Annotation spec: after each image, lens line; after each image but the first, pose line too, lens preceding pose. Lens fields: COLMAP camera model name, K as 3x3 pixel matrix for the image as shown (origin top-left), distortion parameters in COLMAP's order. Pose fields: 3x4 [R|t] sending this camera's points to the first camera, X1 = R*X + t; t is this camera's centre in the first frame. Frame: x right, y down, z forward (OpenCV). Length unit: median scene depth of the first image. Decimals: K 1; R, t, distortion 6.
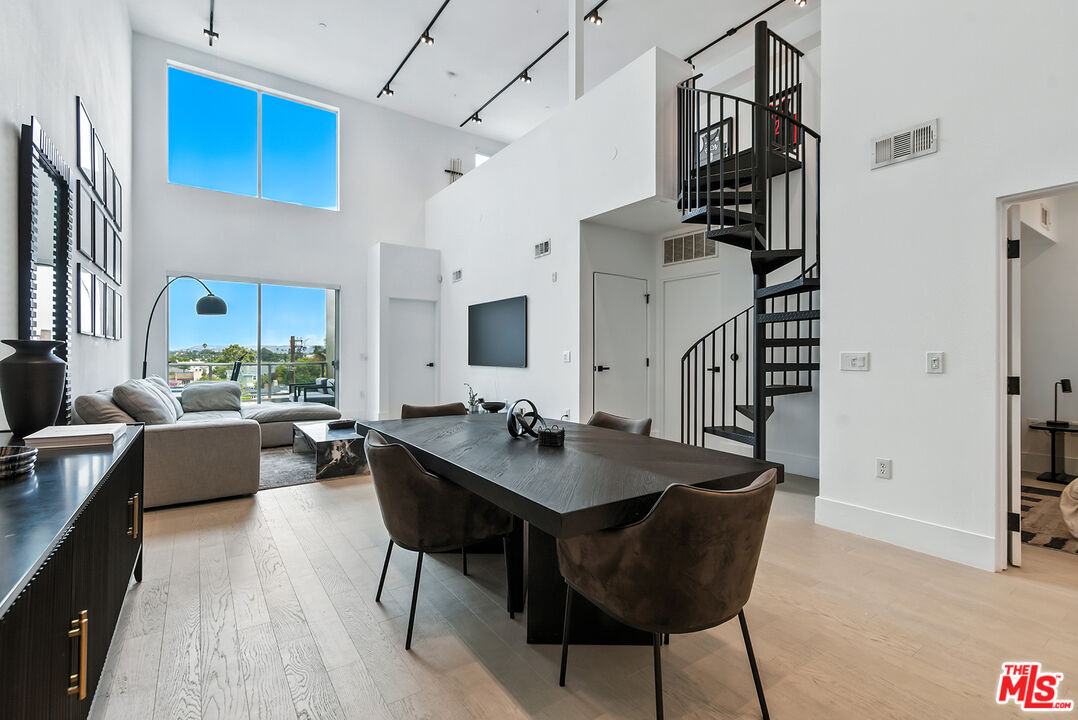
lens RADIAL K [[493.9, 0, 540.5], [0, 493.9, 355.0], [0, 0, 1]] dist [0.020984, -0.000344]
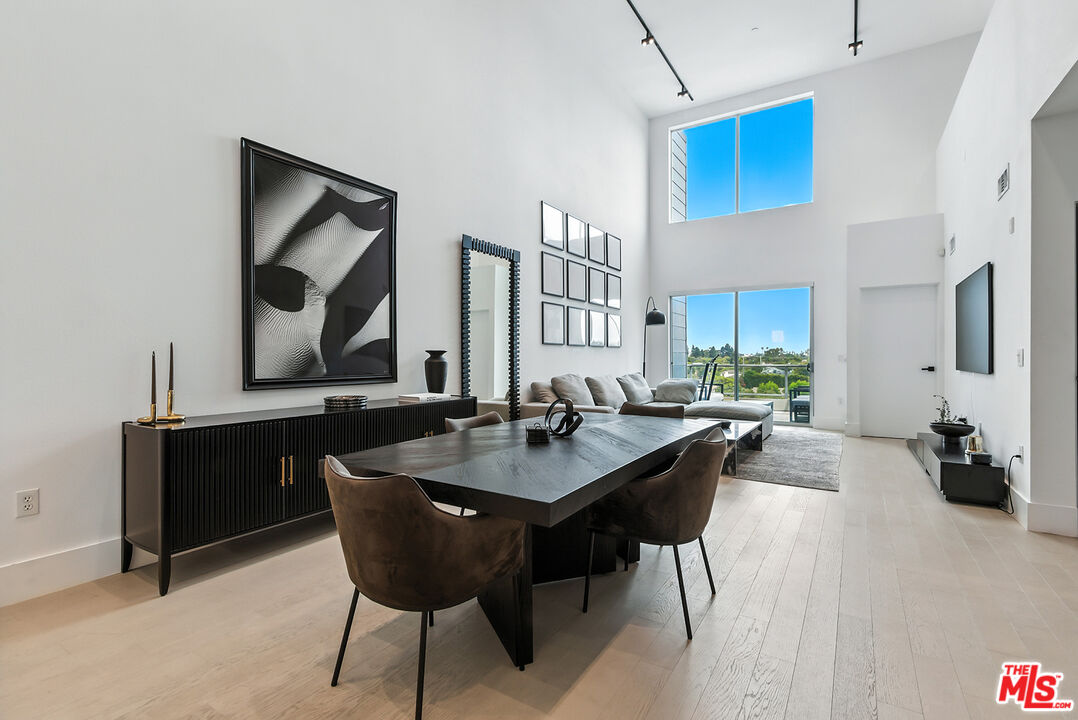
lens RADIAL K [[508.0, 0, 541.7], [0, 508.0, 357.2], [0, 0, 1]] dist [-0.000921, 0.033760]
pose [[0.398227, -0.005357, -0.917271, 0.286155], [0.005012, 0.999981, -0.003664, 0.002033], [0.917273, -0.003138, 0.398246, 0.163391]]
